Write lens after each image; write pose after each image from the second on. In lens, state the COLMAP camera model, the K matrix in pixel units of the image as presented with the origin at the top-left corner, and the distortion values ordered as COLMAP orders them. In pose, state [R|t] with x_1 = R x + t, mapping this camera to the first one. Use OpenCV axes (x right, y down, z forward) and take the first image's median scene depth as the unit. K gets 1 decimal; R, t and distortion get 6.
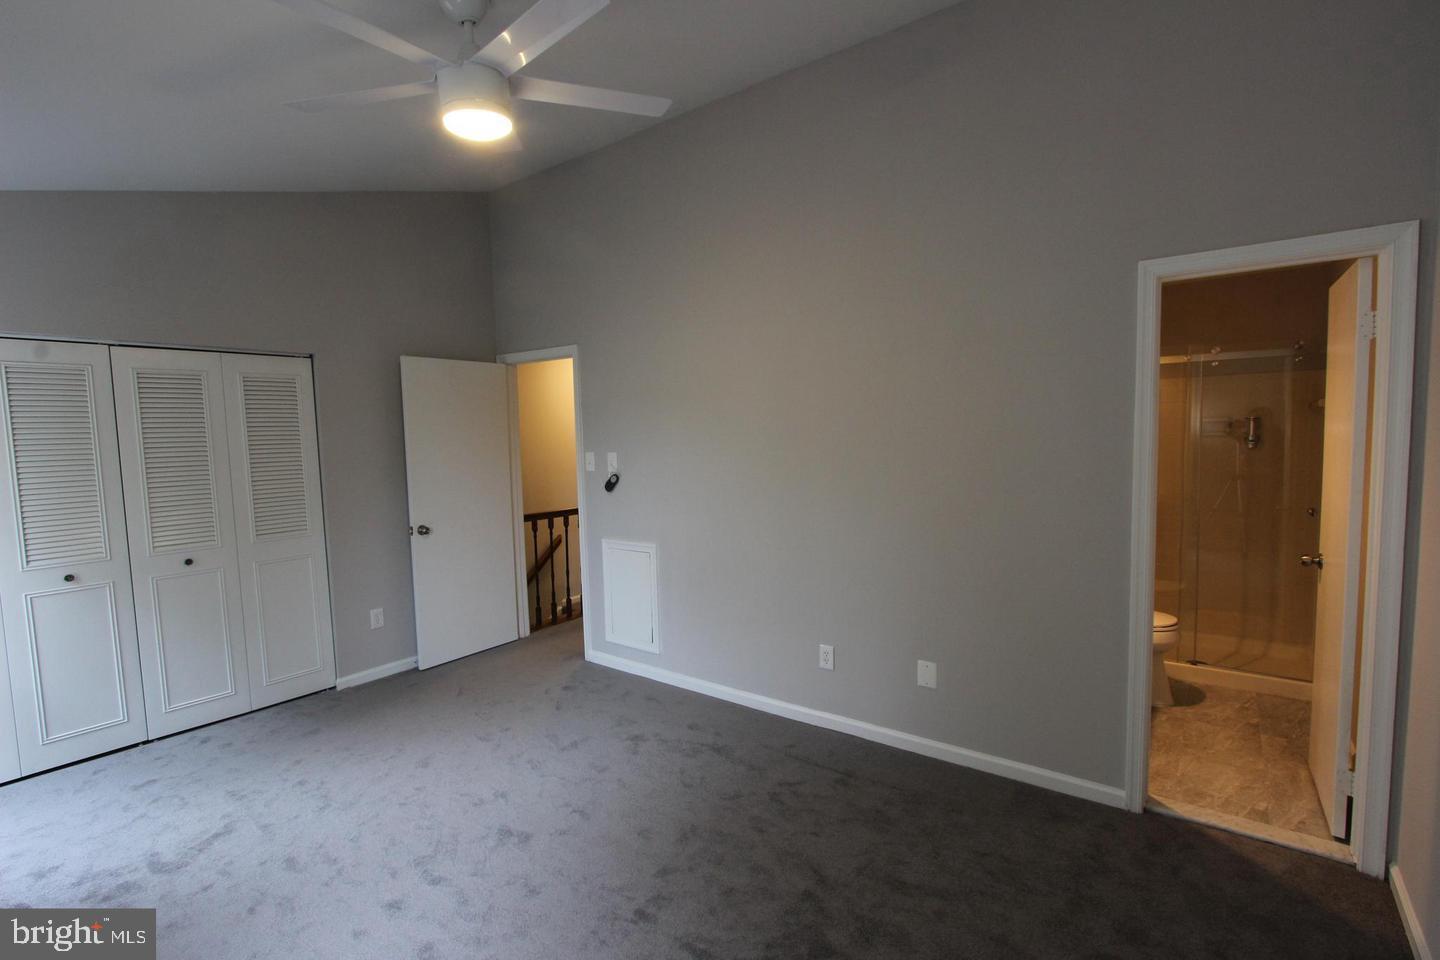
lens RADIAL K [[665.4, 0, 726.2], [0, 665.4, 481.9], [0, 0, 1]] dist [-0.012746, 0.000043]
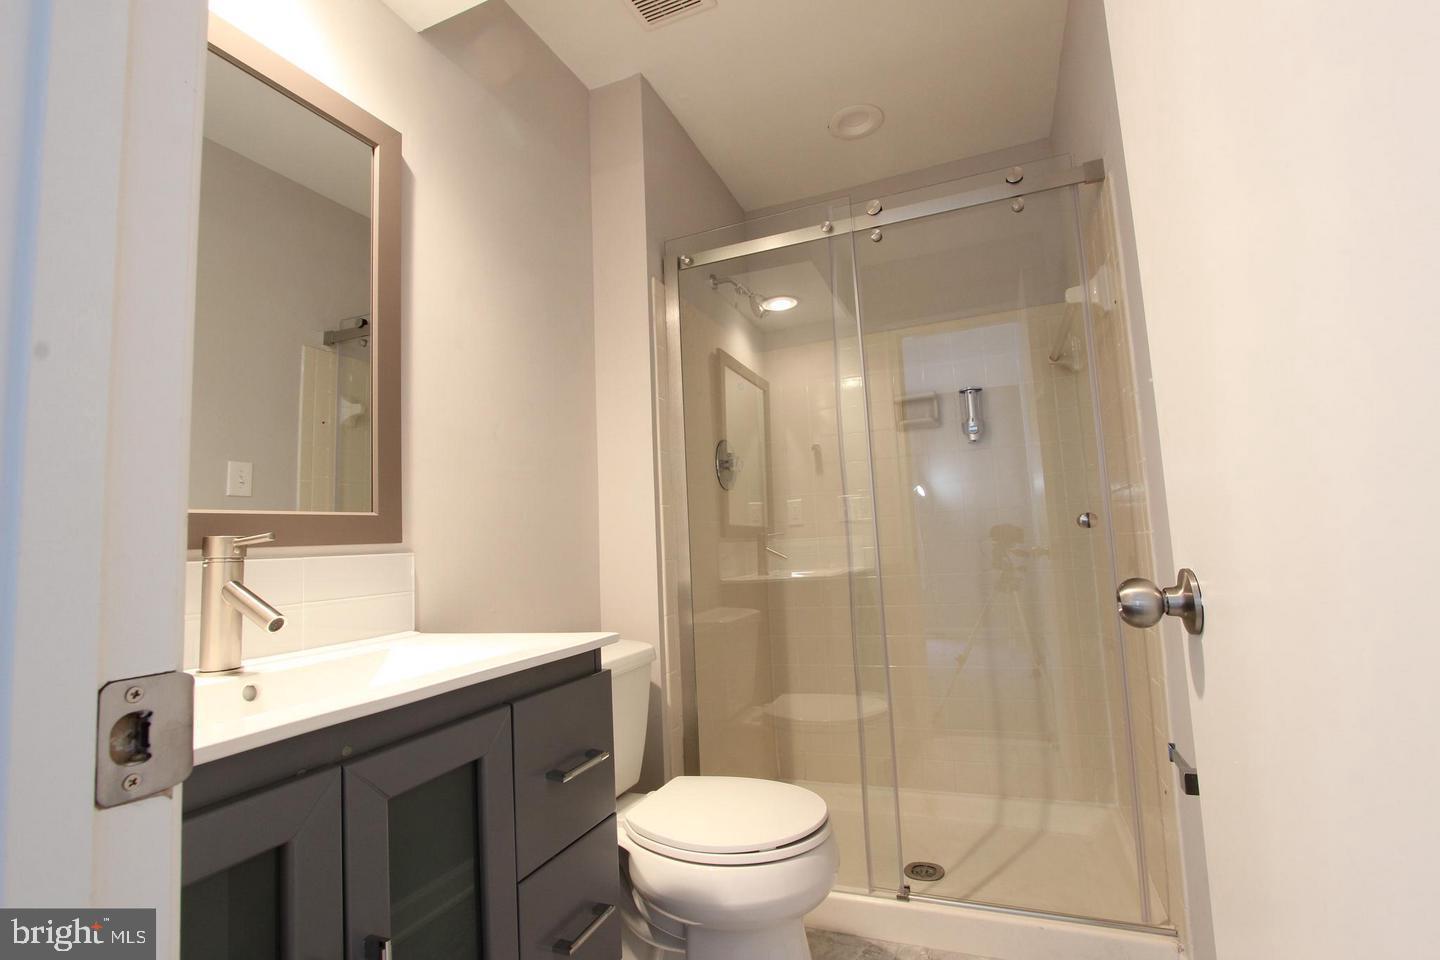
lens RADIAL K [[665.4, 0, 726.2], [0, 665.4, 481.9], [0, 0, 1]] dist [-0.012746, 0.000043]
pose [[0.966242, -0.008198, 0.257506, 0.487403], [0.053066, 0.984395, -0.167782, 0.075482], [-0.252112, 0.175783, 0.951599, 0.569866]]
